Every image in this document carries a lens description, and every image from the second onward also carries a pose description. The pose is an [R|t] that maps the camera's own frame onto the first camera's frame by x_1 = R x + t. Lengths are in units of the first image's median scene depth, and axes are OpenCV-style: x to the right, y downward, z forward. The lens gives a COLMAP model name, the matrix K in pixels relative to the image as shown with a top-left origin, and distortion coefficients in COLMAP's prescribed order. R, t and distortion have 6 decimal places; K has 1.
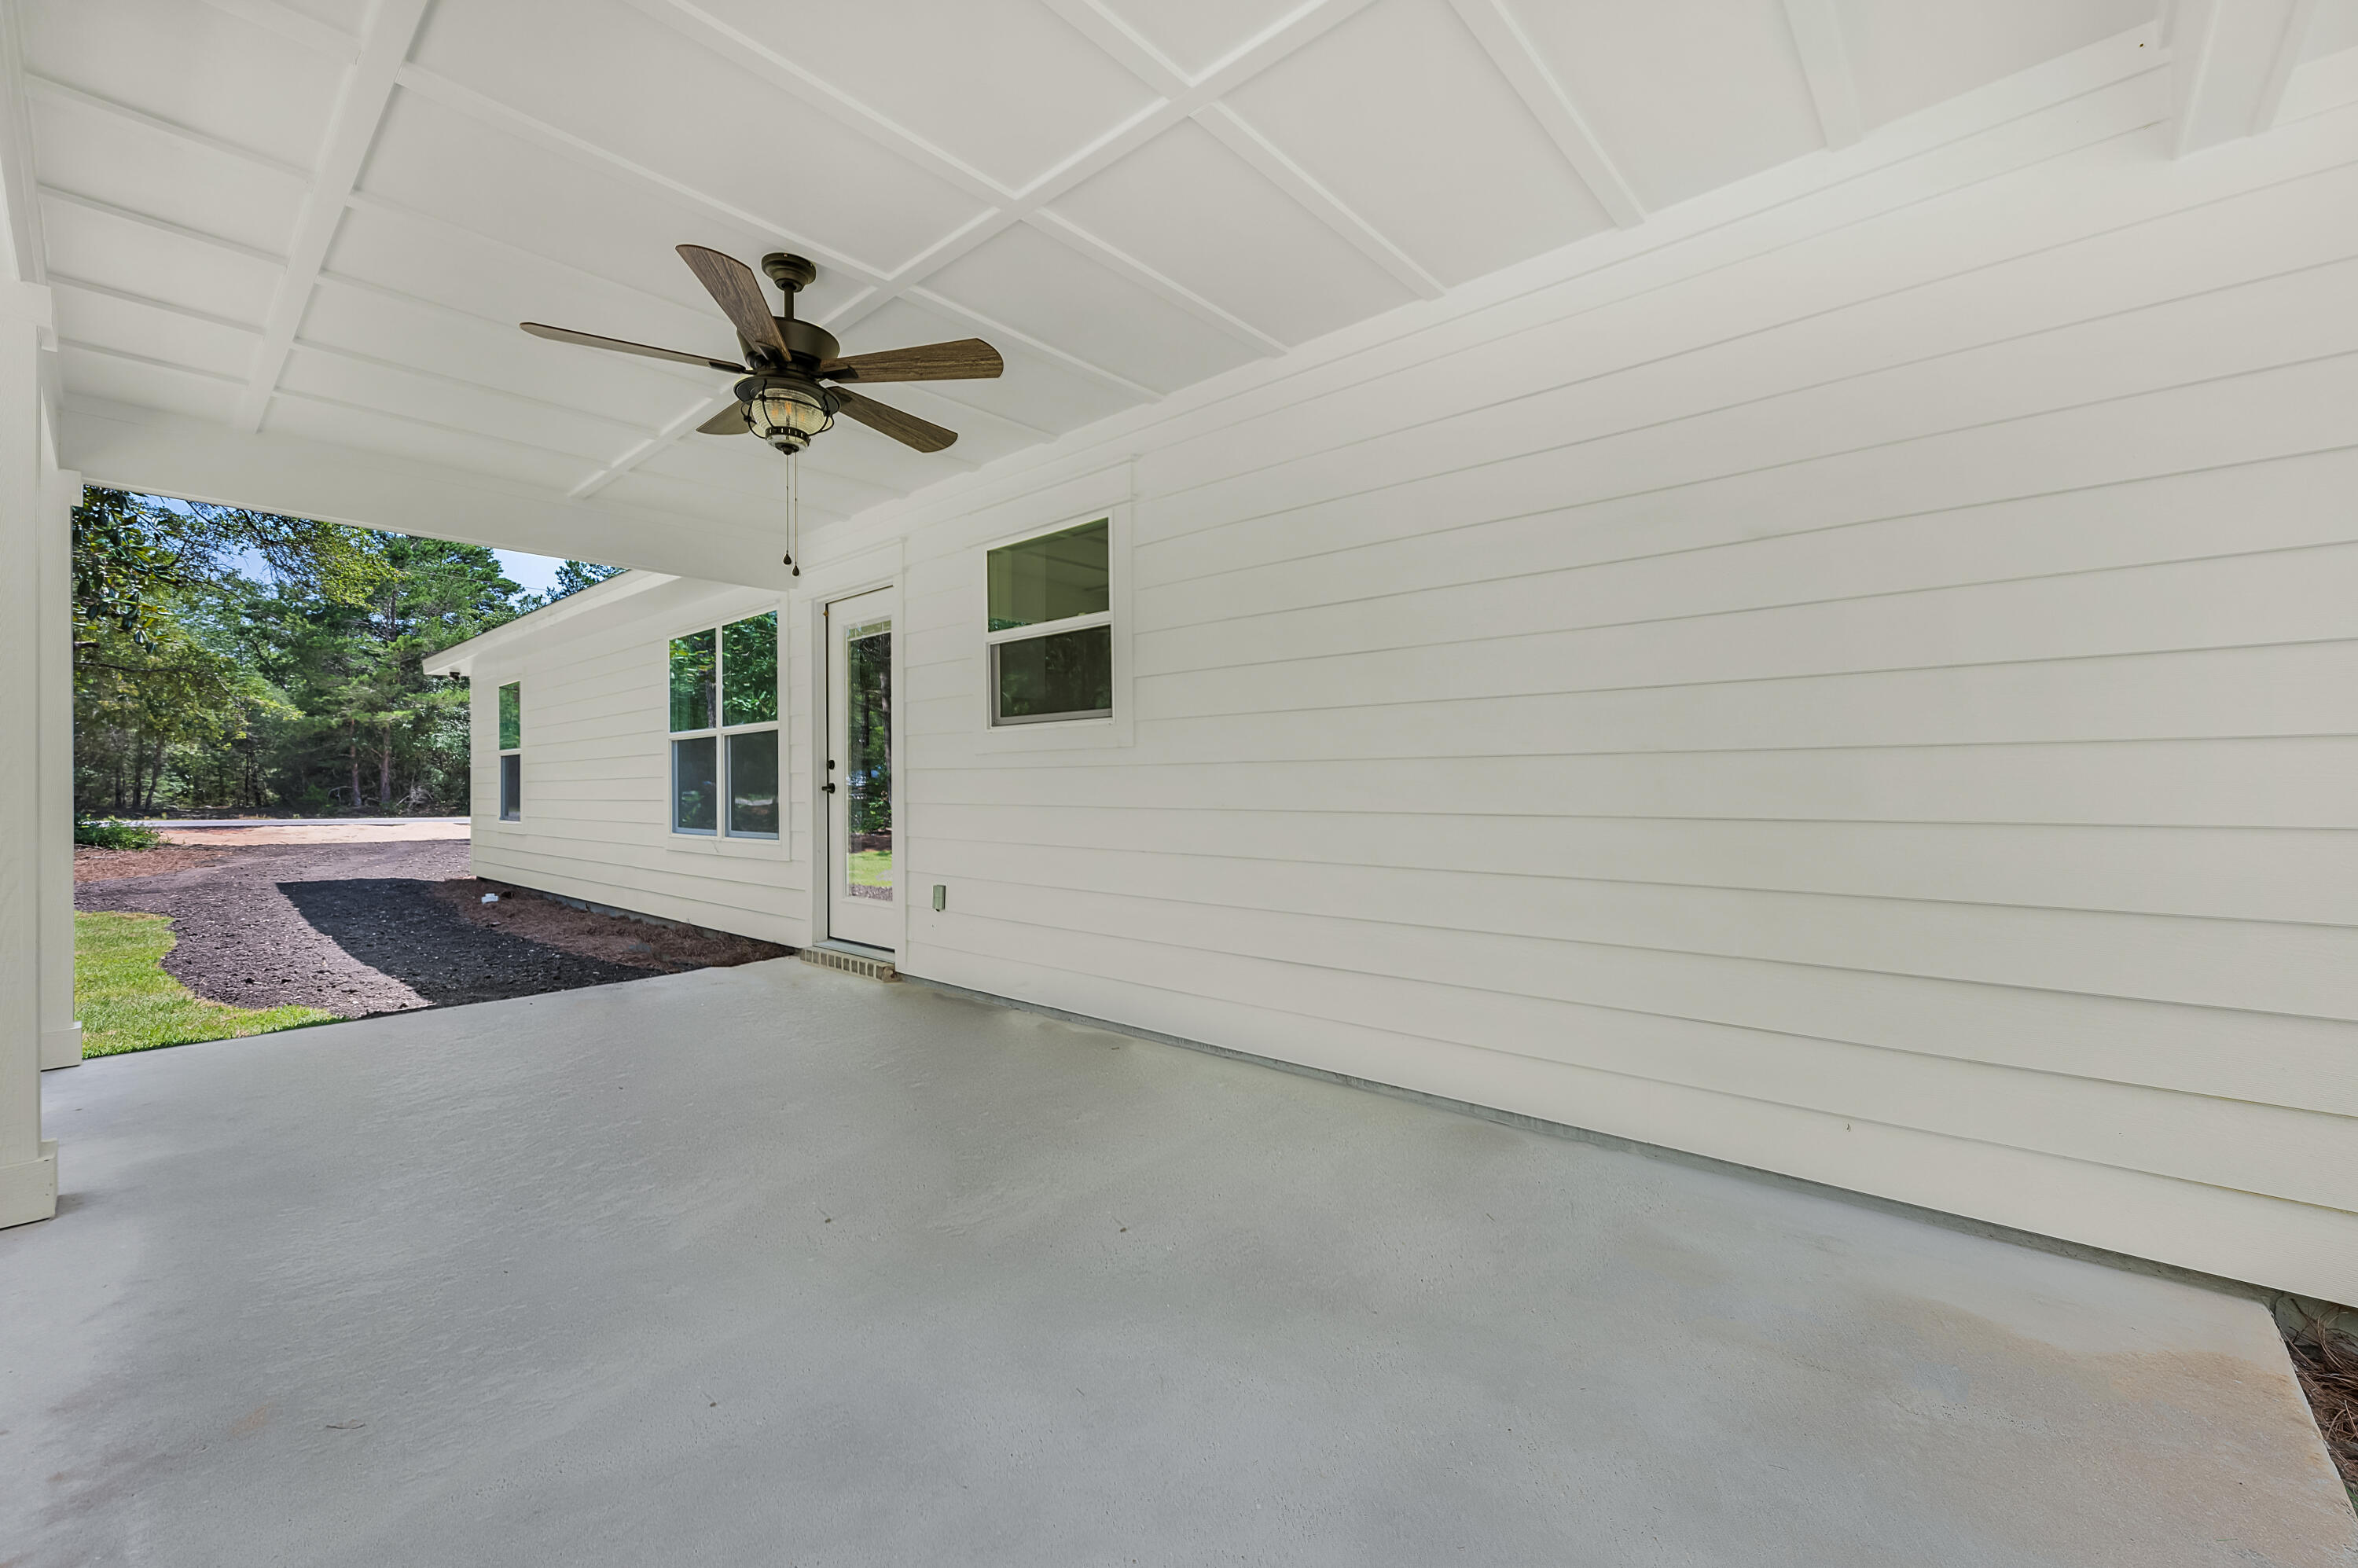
lens RADIAL K [[944.1, 0, 1195.6], [0, 944.1, 784.8], [0, 0, 1]] dist [-0.000006, 0.000353]
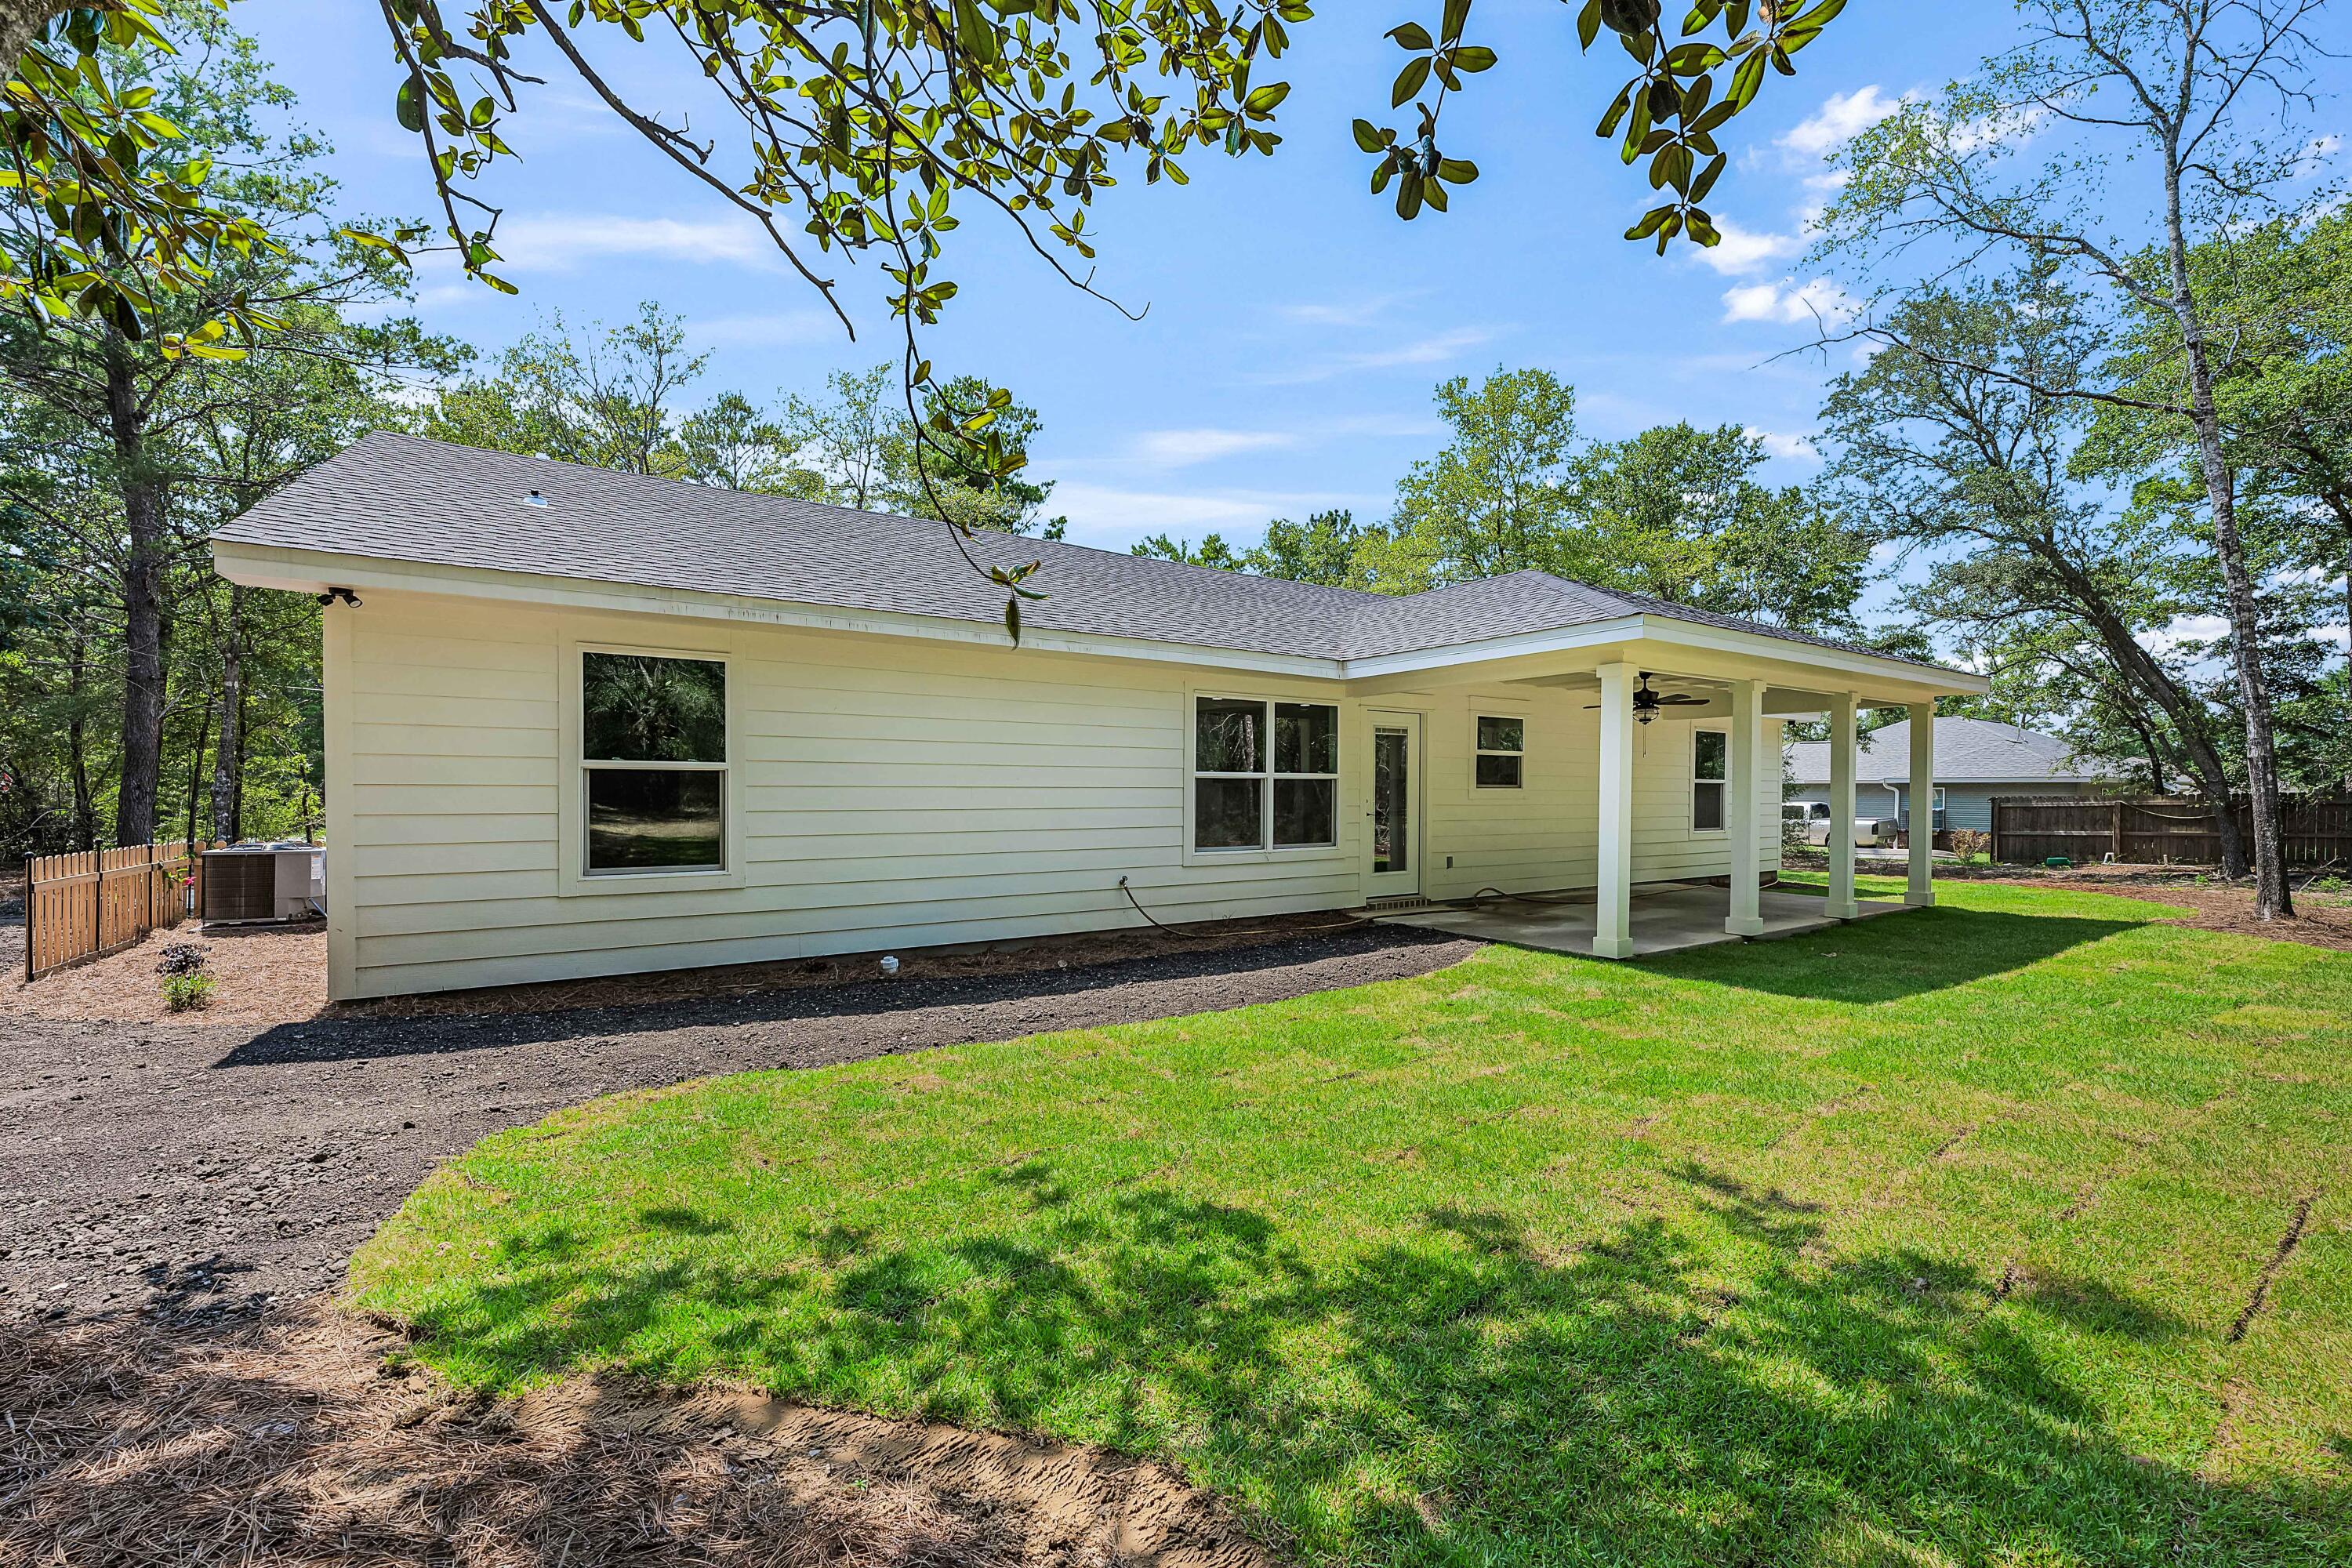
lens RADIAL K [[958.2, 0, 1189.1], [0, 958.2, 789.2], [0, 0, 1]] dist [-0.000361, 0.000009]
pose [[0.261059, 0.012536, 0.965241, -2.180101], [-0.002679, 0.999921, -0.012262, -0.020154], [-0.965319, 0.000616, 0.261072, 0.836675]]
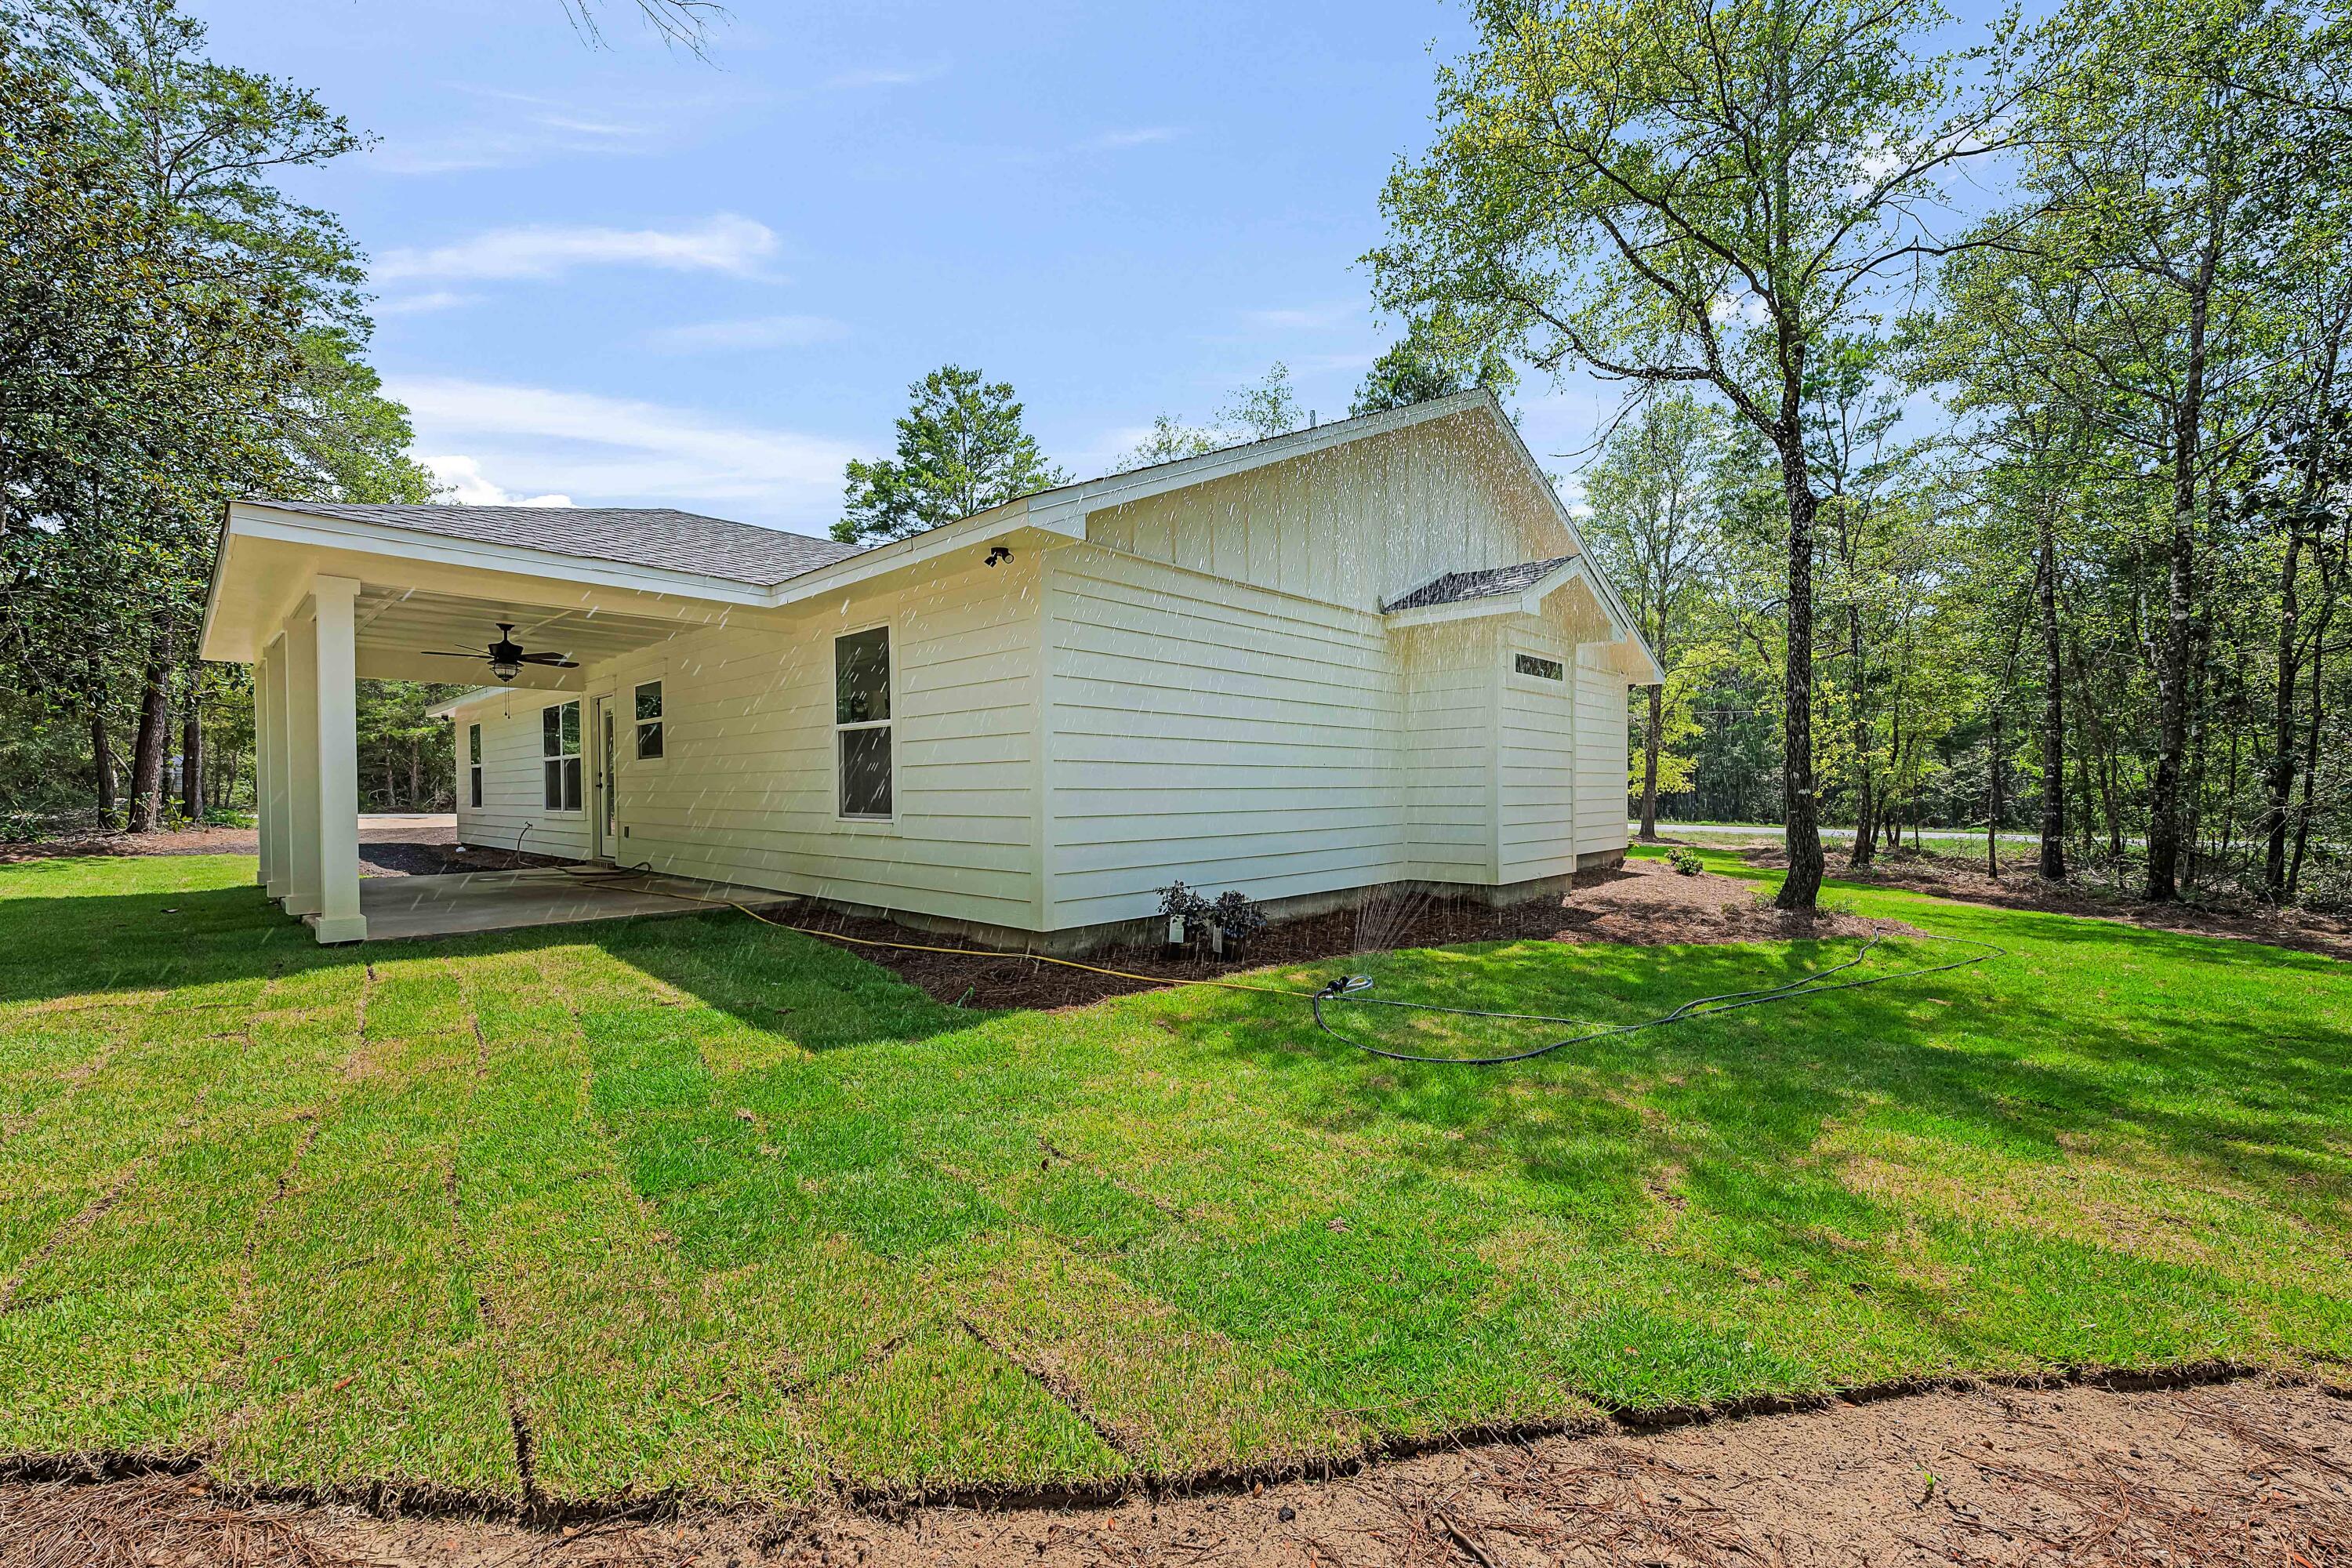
lens RADIAL K [[958.2, 0, 1189.1], [0, 958.2, 789.2], [0, 0, 1]] dist [-0.000361, 0.000009]
pose [[0.999409, -0.000974, -0.034358, 0.989762], [0.000982, 0.999999, 0.000207, 0.012430], [0.034358, -0.000240, 0.999410, -1.083229]]
